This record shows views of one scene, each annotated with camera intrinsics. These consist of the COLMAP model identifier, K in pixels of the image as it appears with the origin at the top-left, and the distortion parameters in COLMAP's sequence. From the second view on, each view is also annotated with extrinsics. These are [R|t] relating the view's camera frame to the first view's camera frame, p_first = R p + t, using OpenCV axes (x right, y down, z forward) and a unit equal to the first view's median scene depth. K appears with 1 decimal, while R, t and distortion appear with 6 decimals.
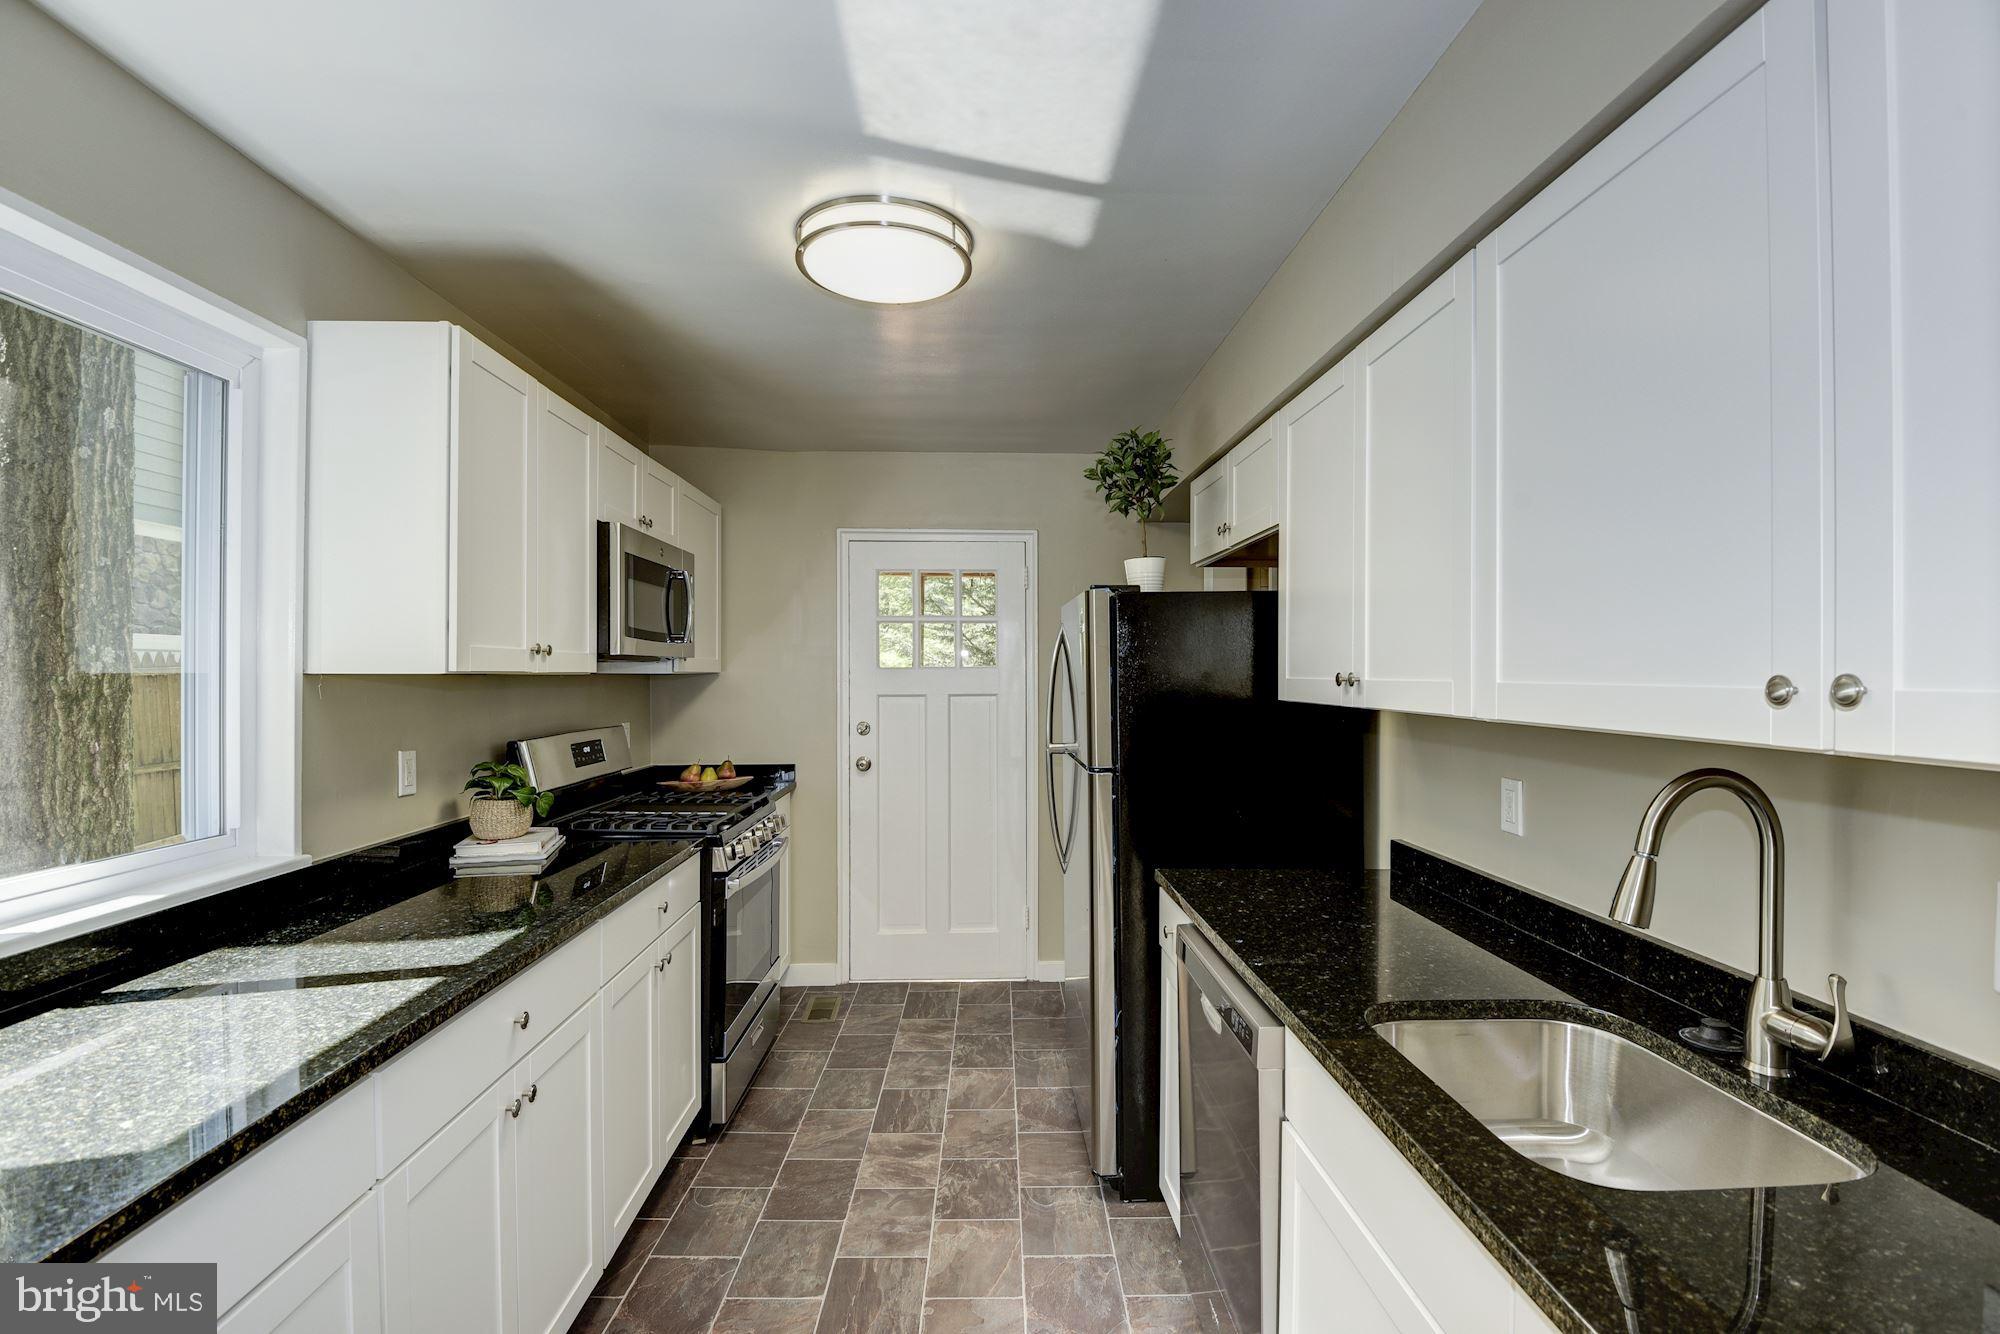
lens RADIAL K [[924.6, 0, 1006.6], [0, 924.6, 664.8], [0, 0, 1]] dist [-0.013637, -0.000479]
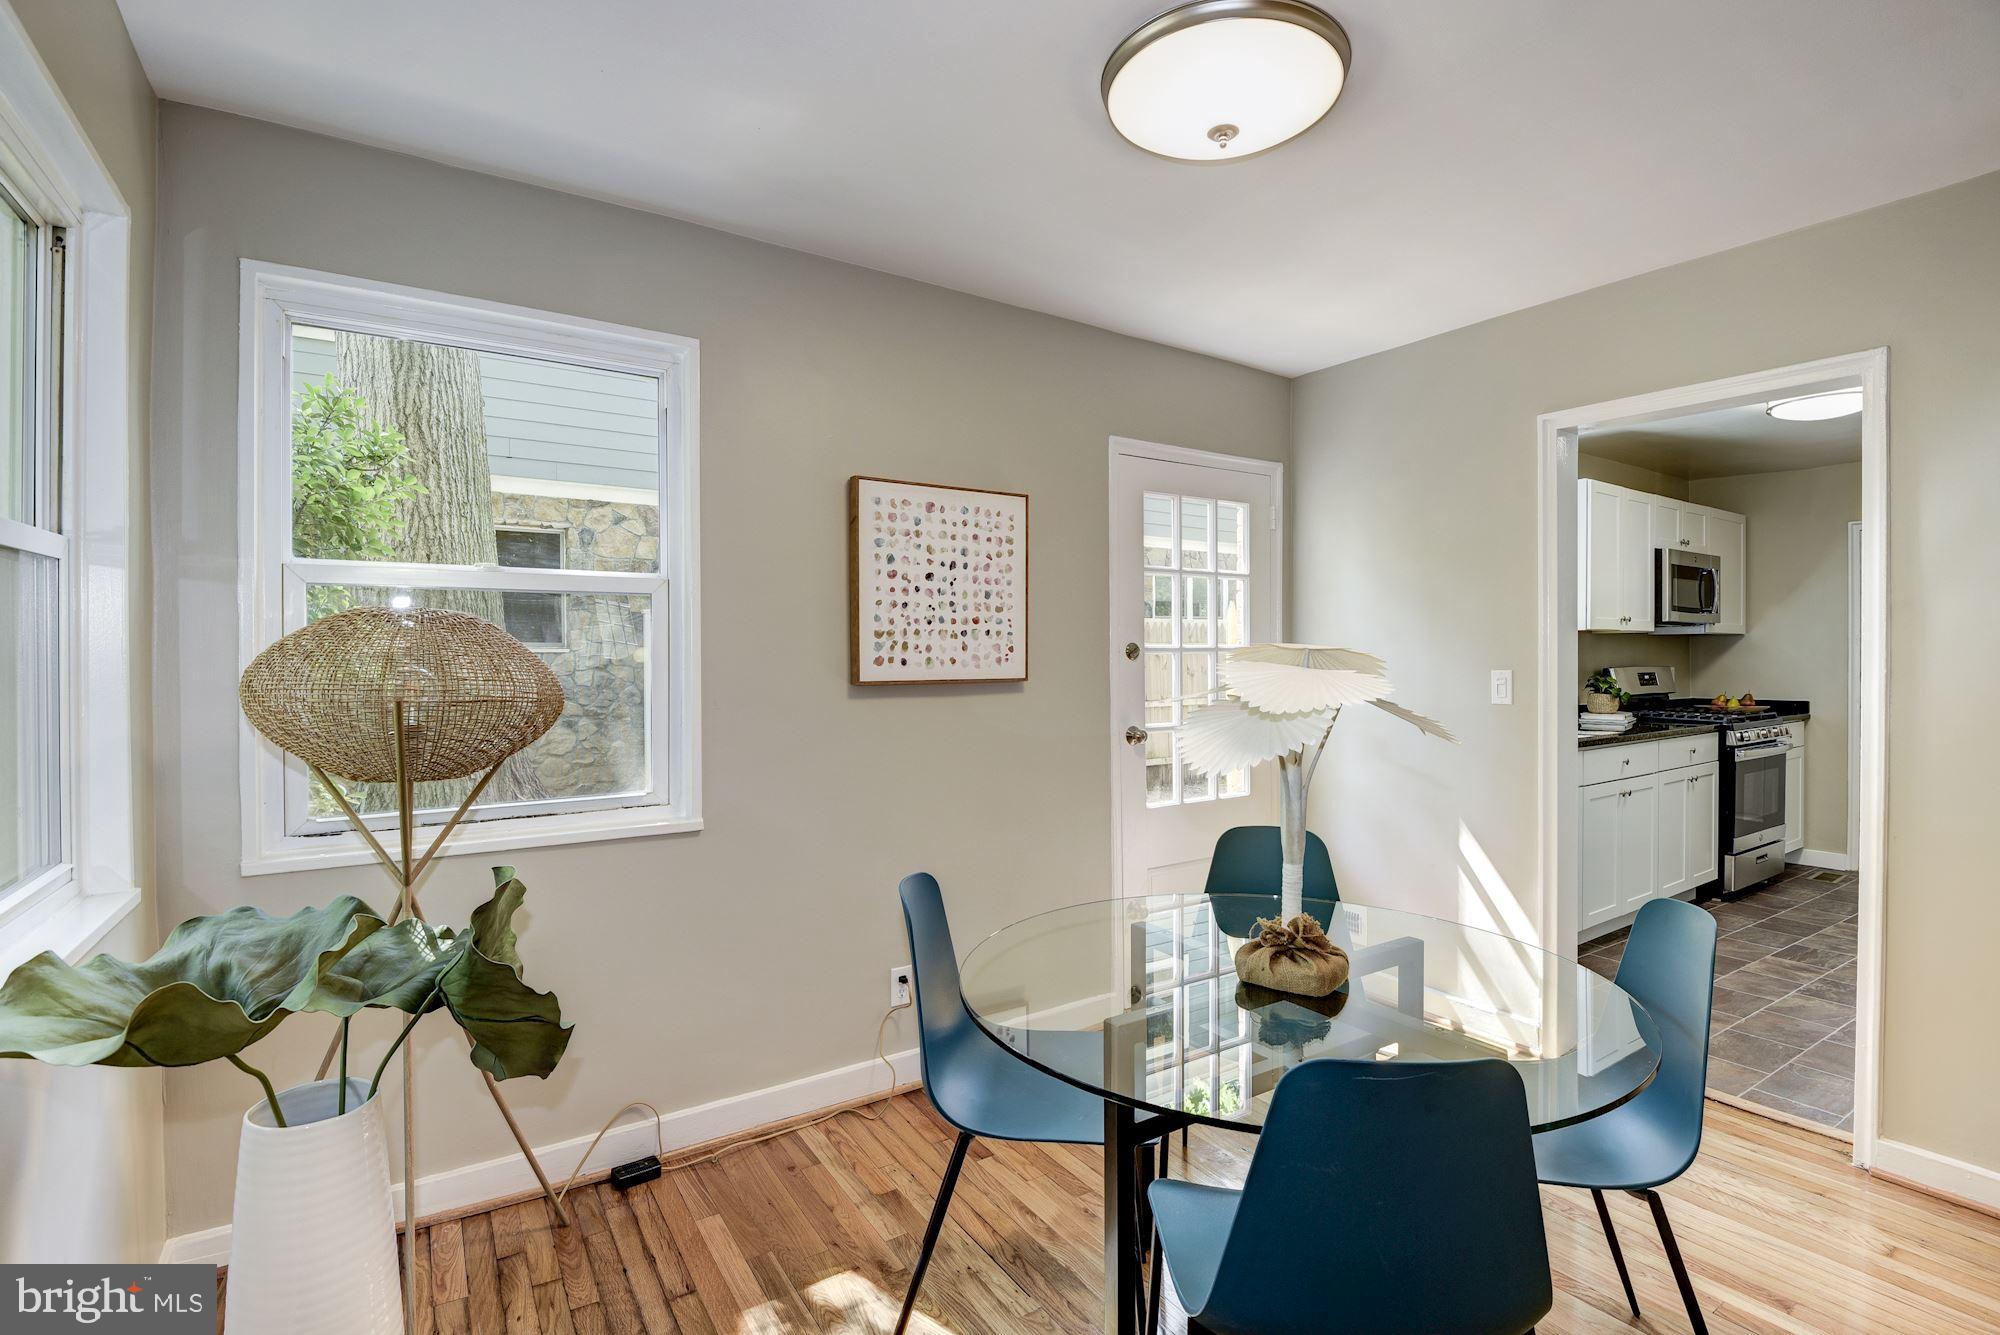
lens RADIAL K [[924.6, 0, 1047.3], [0, 924.6, 639.7], [0, 0, 1]] dist [-0.013637, -0.000479]
pose [[0.553858, 0.002305, -0.832608, 0.400393], [-0.000133, 0.999996, 0.002680, 0.019956], [0.832611, -0.001374, 0.553856, -0.997830]]
